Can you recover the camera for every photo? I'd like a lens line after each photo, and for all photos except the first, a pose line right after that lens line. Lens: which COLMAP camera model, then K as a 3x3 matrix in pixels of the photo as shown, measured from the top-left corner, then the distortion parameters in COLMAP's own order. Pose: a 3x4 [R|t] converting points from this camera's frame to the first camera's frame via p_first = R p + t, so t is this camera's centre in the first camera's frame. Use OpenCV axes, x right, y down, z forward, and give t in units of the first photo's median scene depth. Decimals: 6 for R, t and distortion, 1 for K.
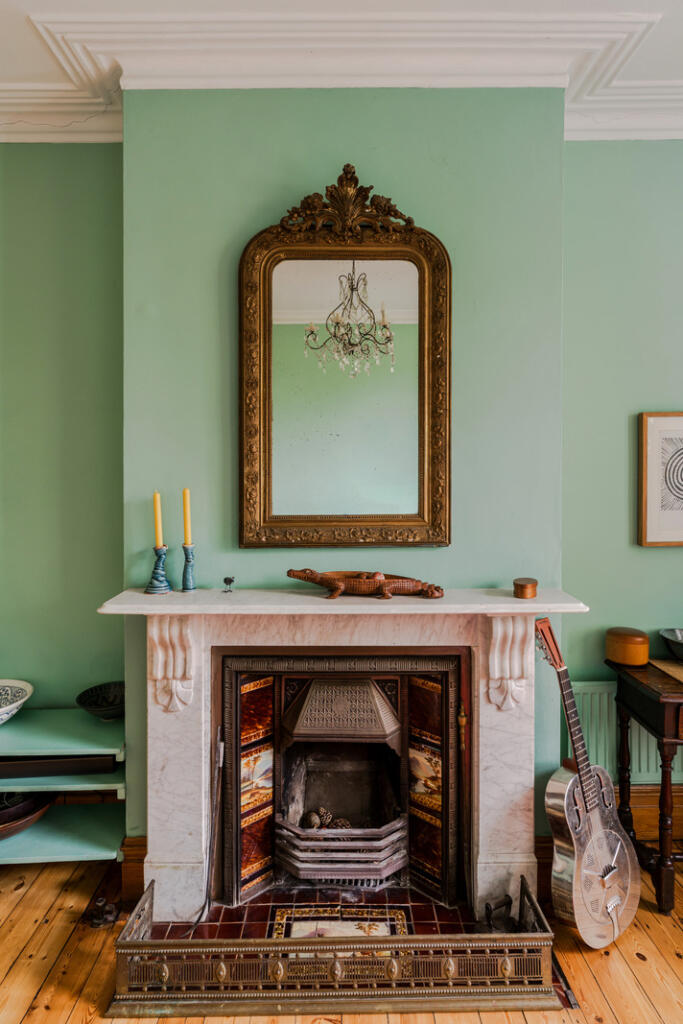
lens RADIAL K [[582.0, 0, 342.1], [0, 582.0, 478.3], [0, 0, 1]] dist [-0.004627, 0.000934]
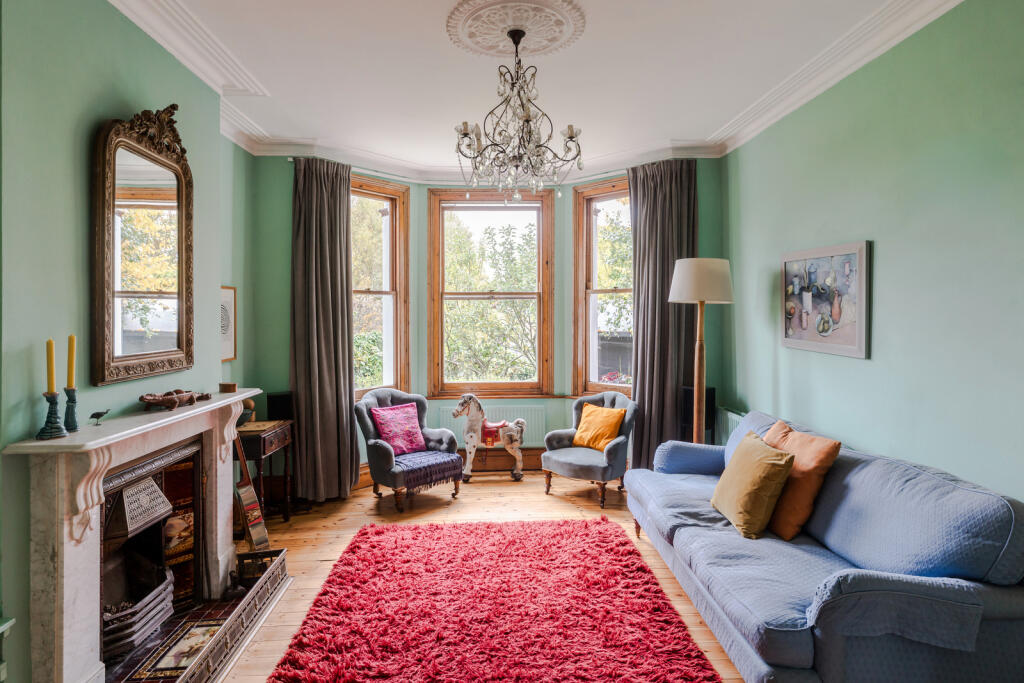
lens RADIAL K [[557.9, 0, 499.5], [0, 557.9, 308.0], [0, 0, 1]] dist [-0.004038, 0.000126]
pose [[-0.021967, 0.018860, 0.999581, -1.299747], [0.027870, 0.999445, -0.018245, 0.008805], [-0.999370, 0.027458, -0.022480, 0.232964]]
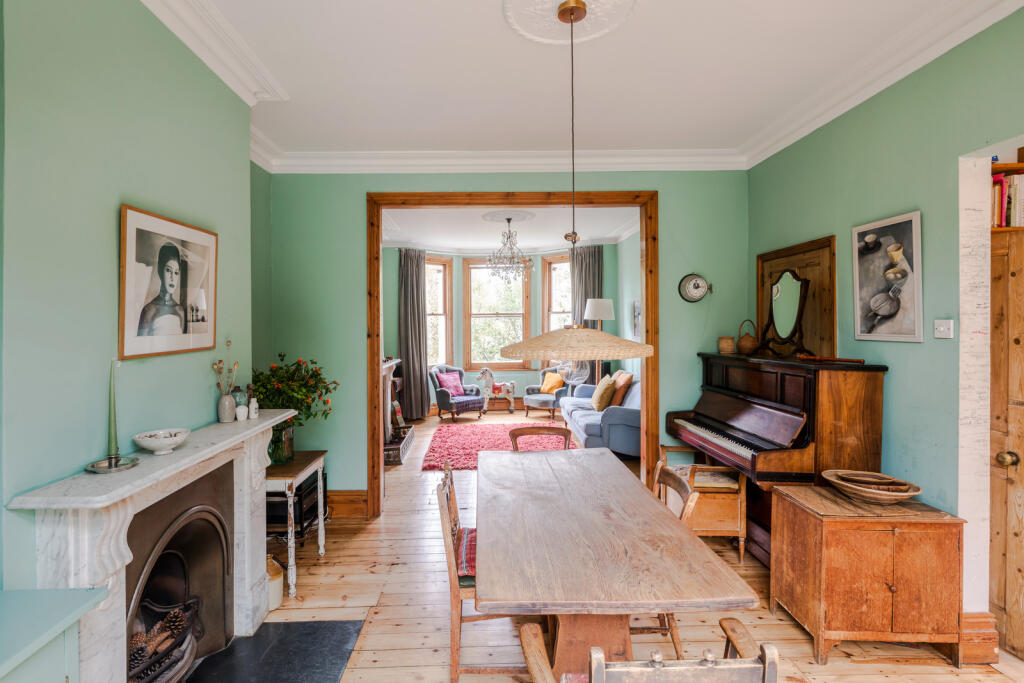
lens RADIAL K [[497.8, 0, 497.9], [0, 497.8, 321.6], [0, 0, 1]] dist [-0.010012, 0.002568]
pose [[-0.021437, 0.008110, 0.999737, -3.093957], [0.032878, 0.999432, -0.007403, -0.013636], [-0.999229, 0.032711, -0.021691, 0.302382]]
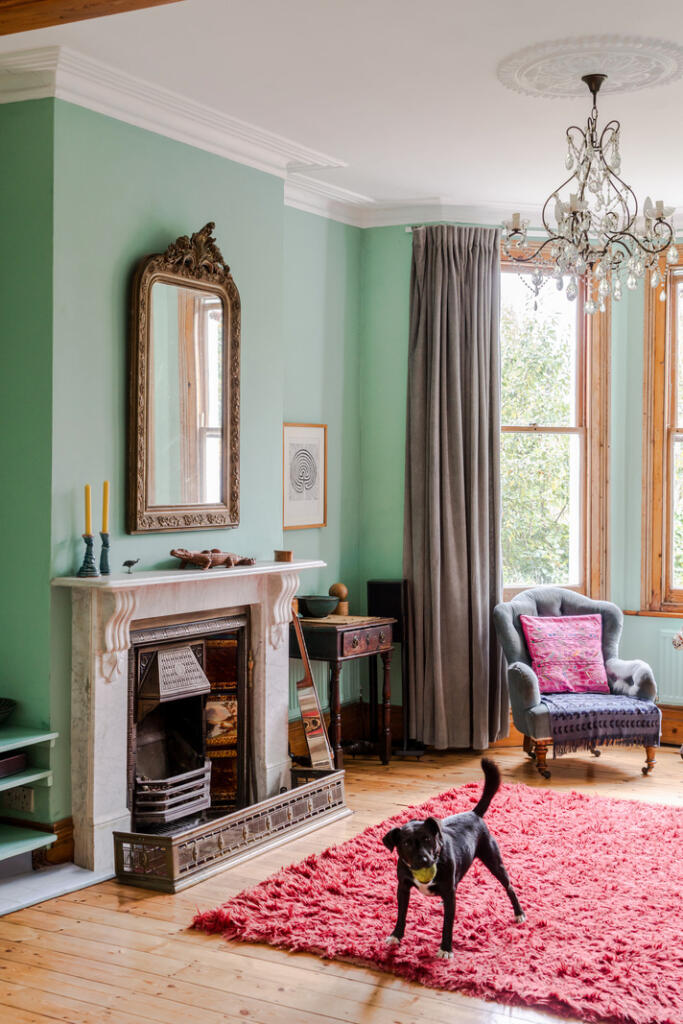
lens RADIAL K [[1318.1, 0, 362.2], [0, 1318.1, 456.0], [0, 0, 1]] dist [0.008993, 0.000000]
pose [[0.502200, 0.017959, 0.864565, -2.158264], [0.008056, 0.999644, -0.025445, 0.037346], [-0.864714, 0.019743, 0.501876, -0.660939]]
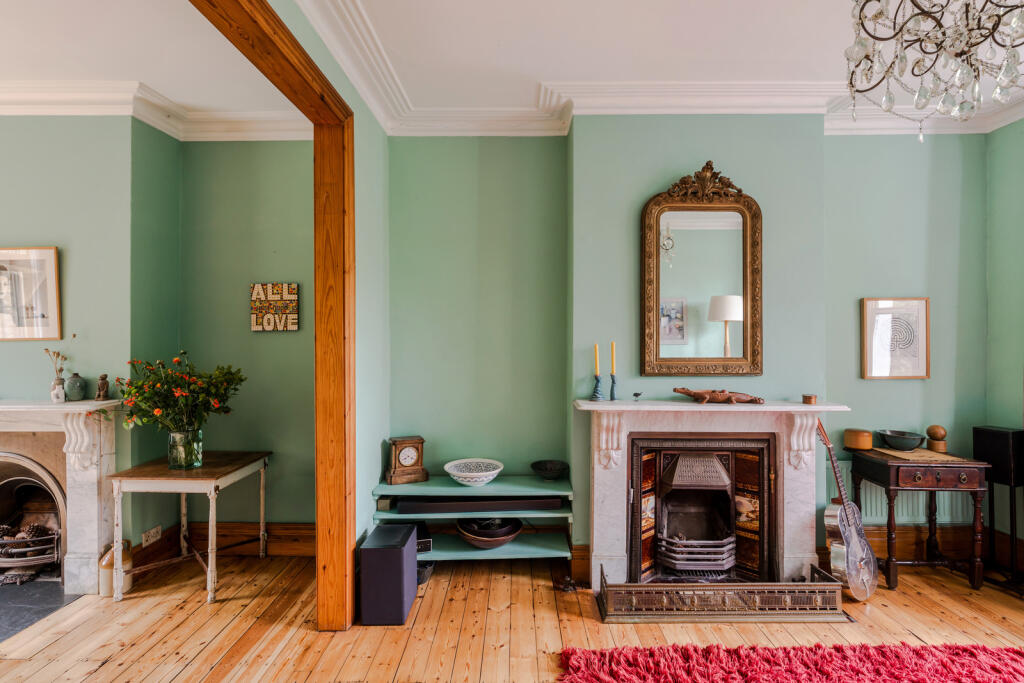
lens RADIAL K [[497.8, 0, 518.5], [0, 497.8, 329.8], [0, 0, 1]] dist [-0.010012, 0.002568]
pose [[0.999917, 0.004217, -0.012160, -0.529599], [-0.004564, 0.999578, -0.028698, 0.026186], [0.012034, 0.028751, 0.999514, -0.495813]]
